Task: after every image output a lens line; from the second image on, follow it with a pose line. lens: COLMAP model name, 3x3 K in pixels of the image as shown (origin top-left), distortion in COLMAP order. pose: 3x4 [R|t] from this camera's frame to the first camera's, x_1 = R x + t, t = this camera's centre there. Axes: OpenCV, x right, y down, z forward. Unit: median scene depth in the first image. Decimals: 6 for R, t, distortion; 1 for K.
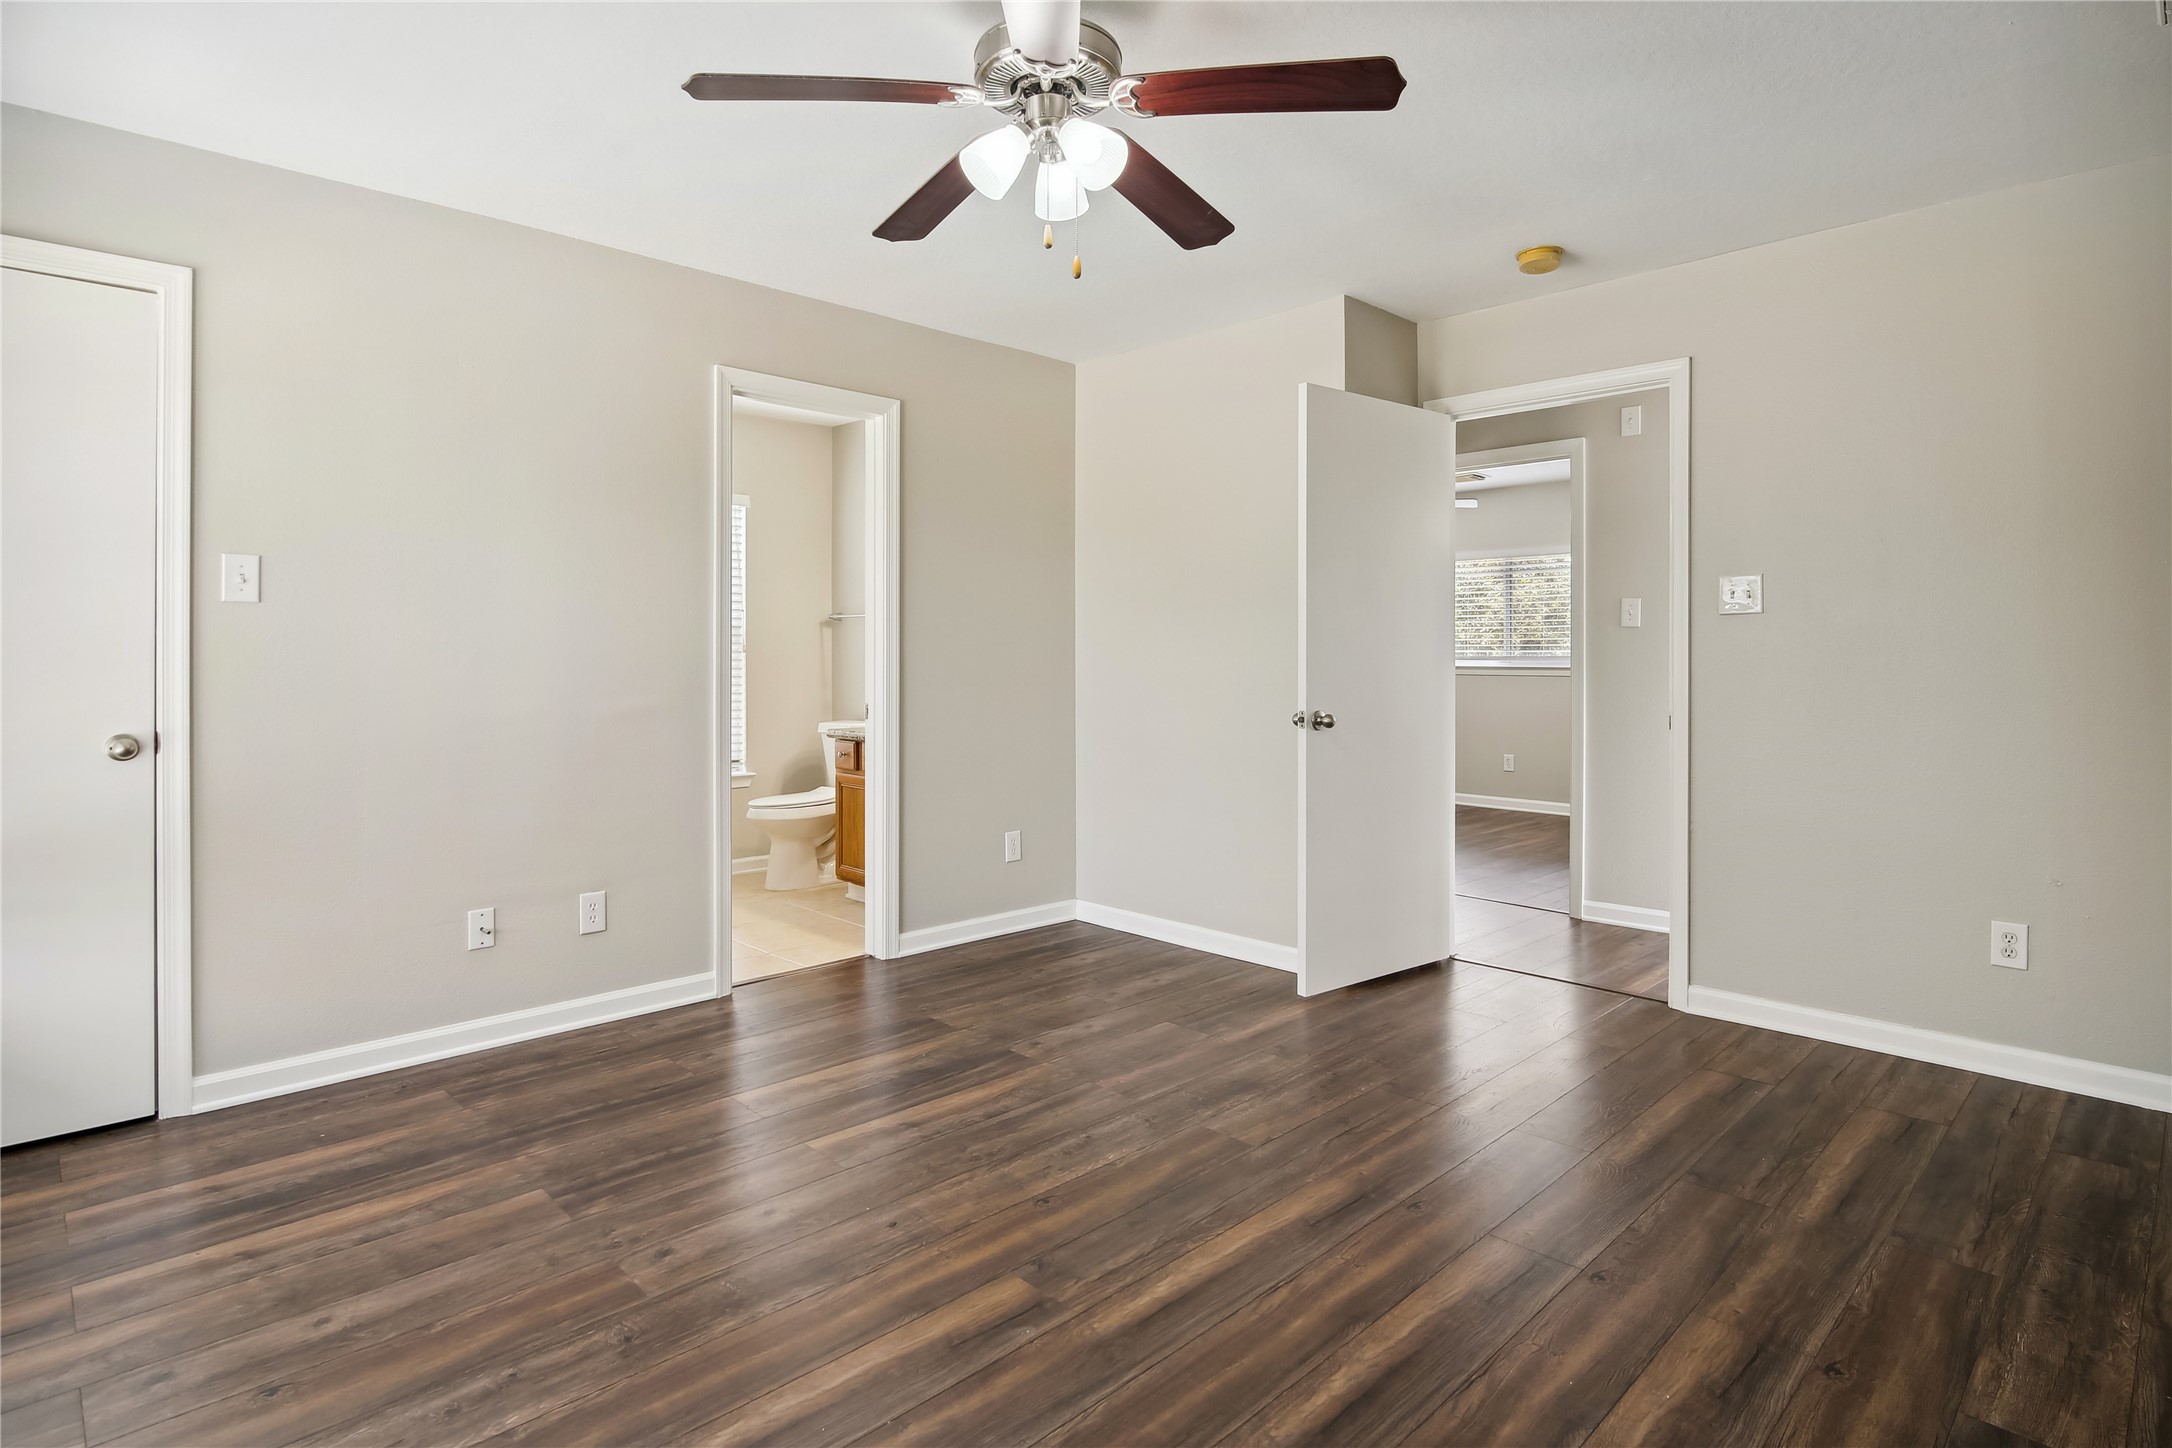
lens RADIAL K [[1107.5, 0, 1161.1], [0, 1107.5, 647.8], [0, 0, 1]] dist [-0.015055, 0.000697]
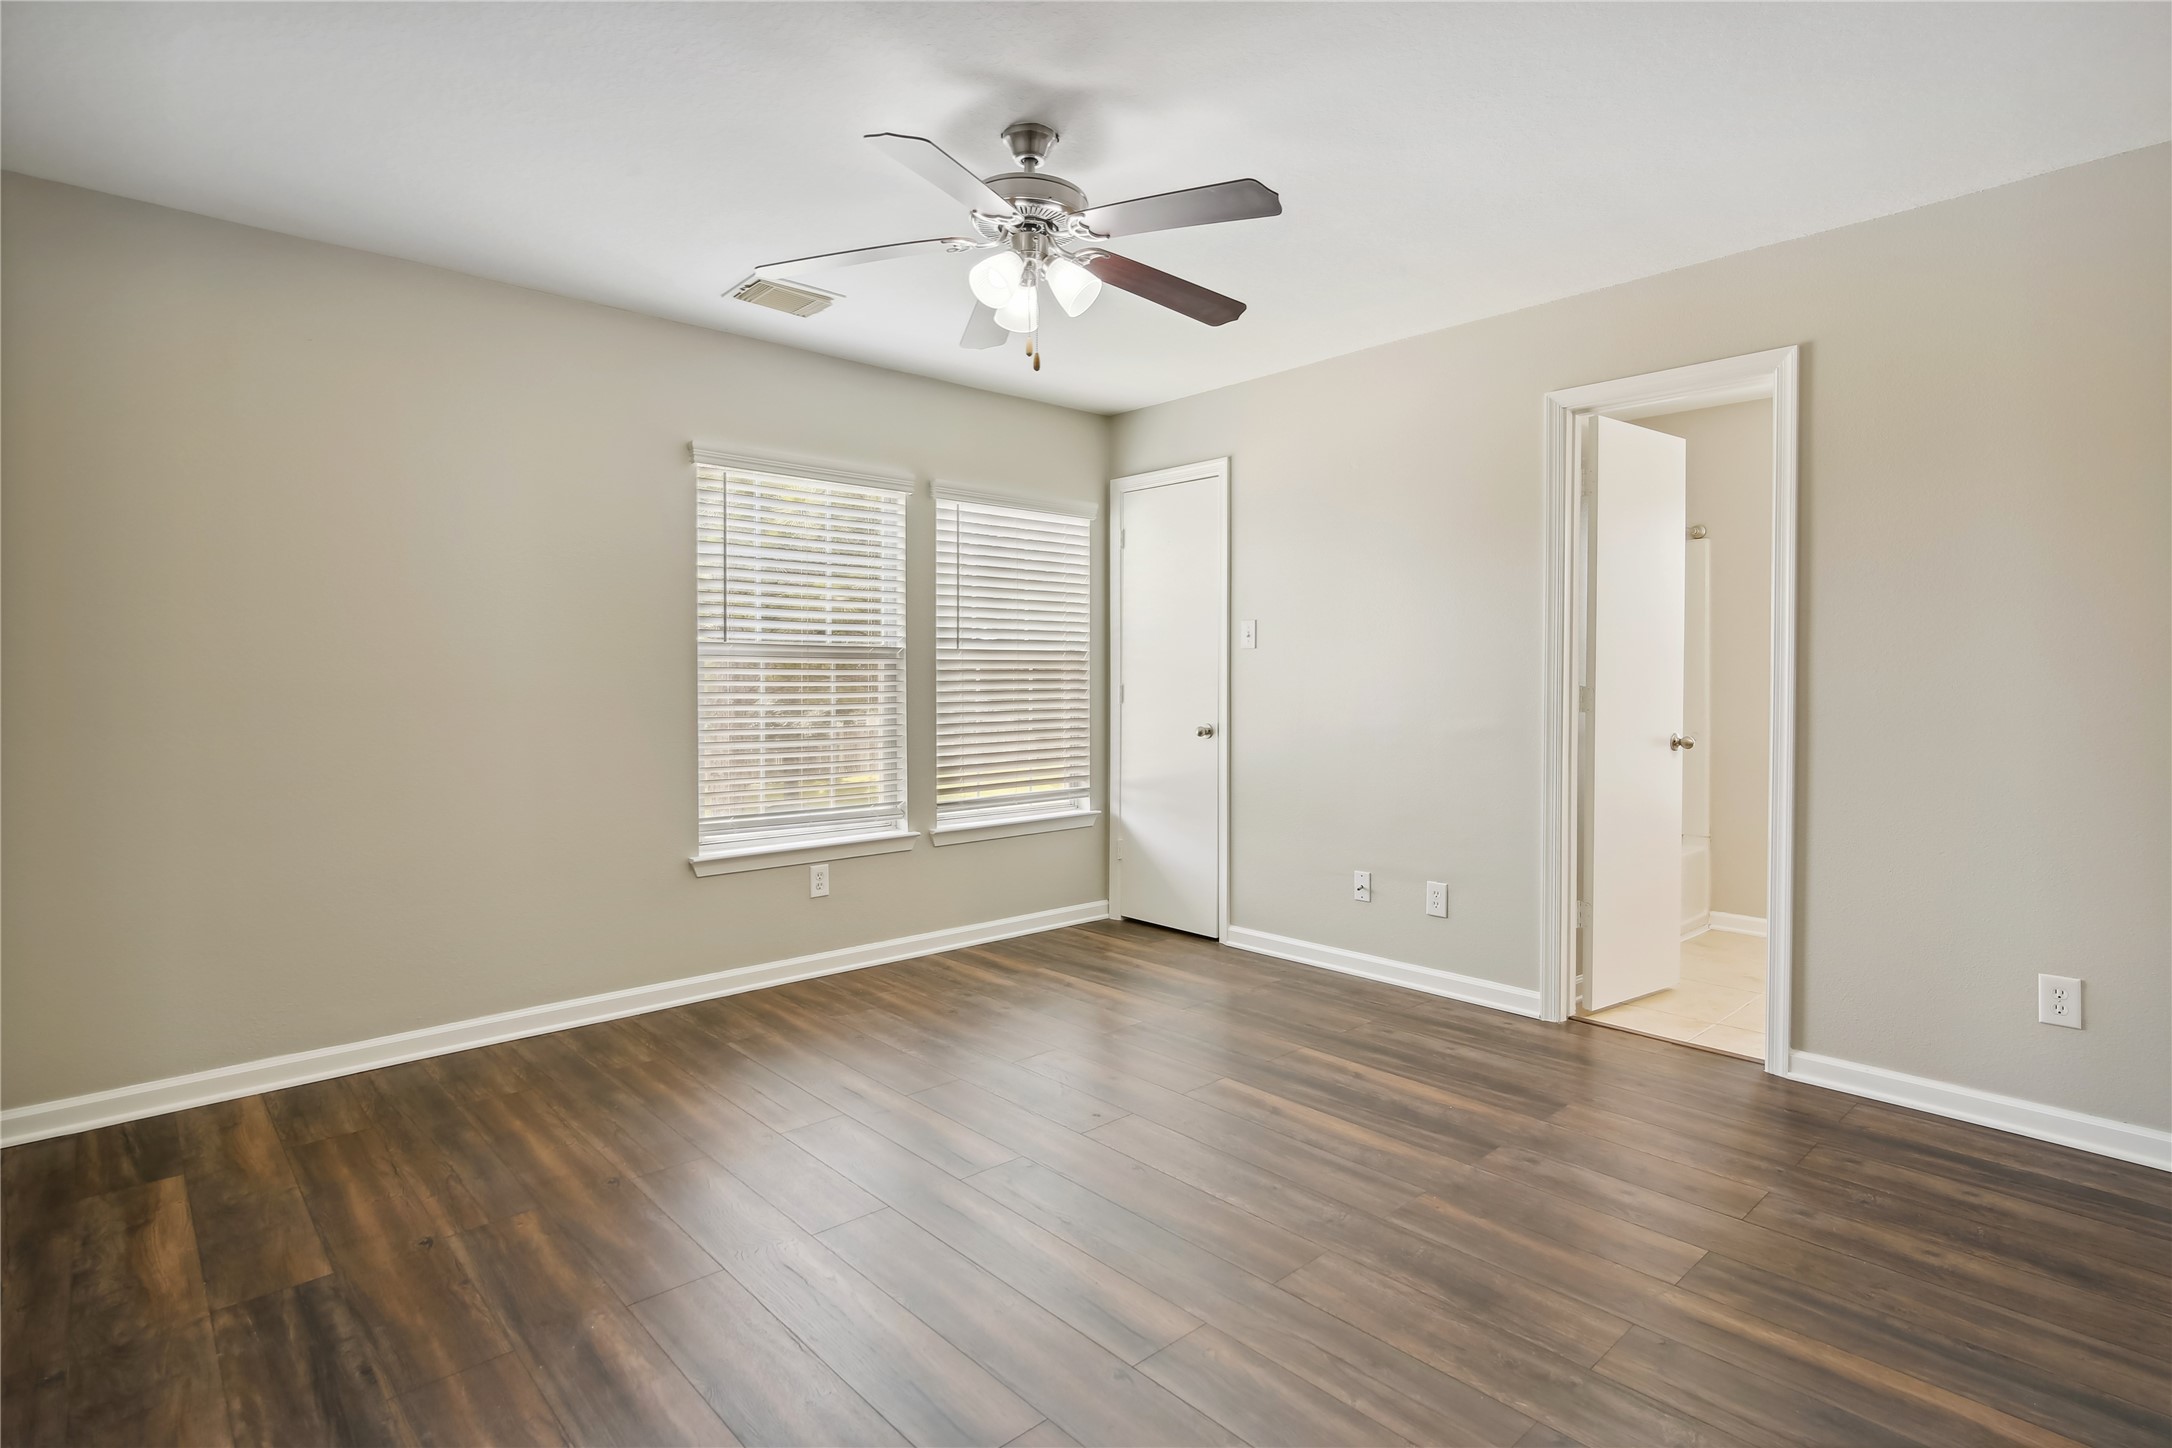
lens RADIAL K [[1091.9, 0, 1081.2], [0, 1091.9, 678.4], [0, 0, 1]] dist [-0.019511, -0.000265]
pose [[-0.054123, 0.002204, -0.998532, 0.754160], [-0.004734, 0.999986, 0.002464, 0.000337], [0.998523, 0.004861, -0.054111, 0.755478]]
